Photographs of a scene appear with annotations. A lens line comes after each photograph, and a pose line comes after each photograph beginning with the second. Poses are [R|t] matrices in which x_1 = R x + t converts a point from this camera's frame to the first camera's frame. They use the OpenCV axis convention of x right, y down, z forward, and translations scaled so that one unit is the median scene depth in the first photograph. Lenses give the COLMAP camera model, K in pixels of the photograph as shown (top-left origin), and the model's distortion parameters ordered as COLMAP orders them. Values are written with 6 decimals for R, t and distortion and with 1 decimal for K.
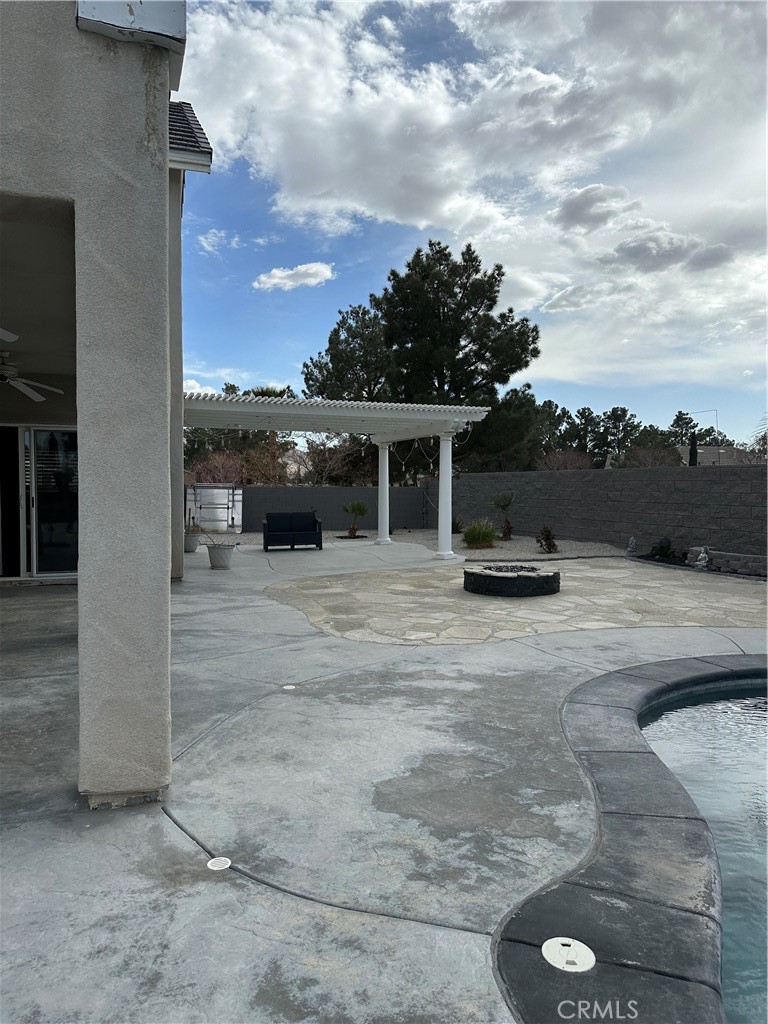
lens RADIAL K [[718.5, 0, 375.8], [0, 718.5, 508.3], [0, 0, 1]] dist [0.041670, -0.046014]
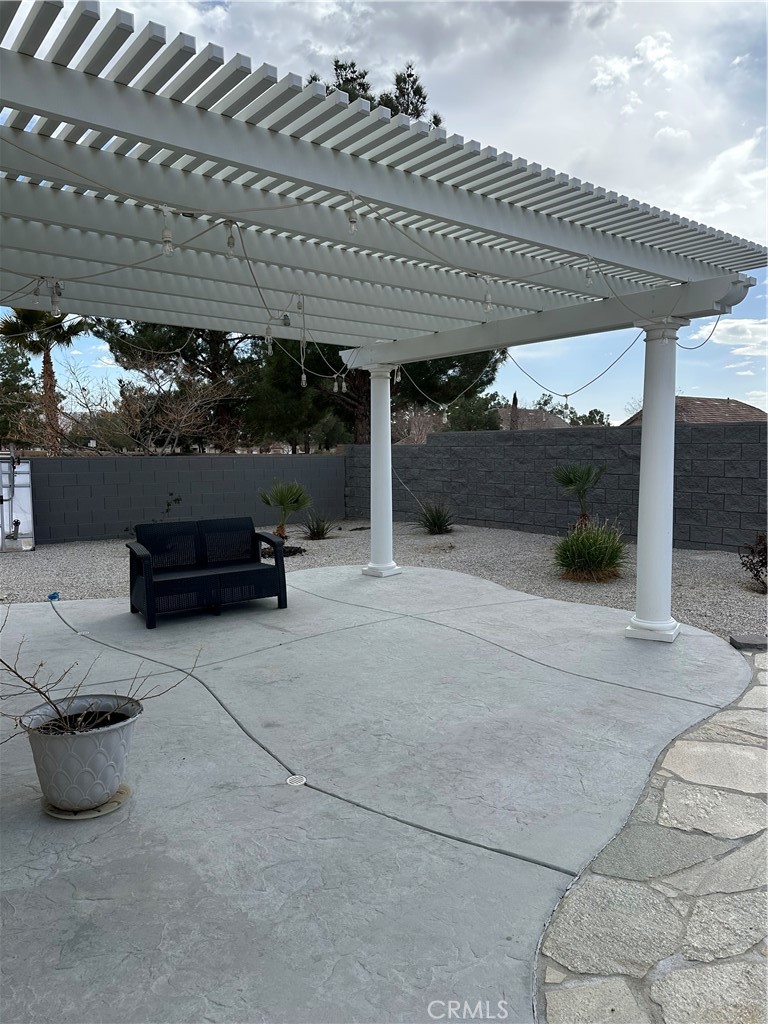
lens RADIAL K [[718.5, 0, 389.8], [0, 718.5, 506.0], [0, 0, 1]] dist [0.041670, -0.046014]
pose [[0.942117, -0.032643, 0.333692, -0.117594], [0.017203, 0.998645, 0.049121, -0.016520], [-0.334843, -0.040537, 0.941401, 0.429821]]
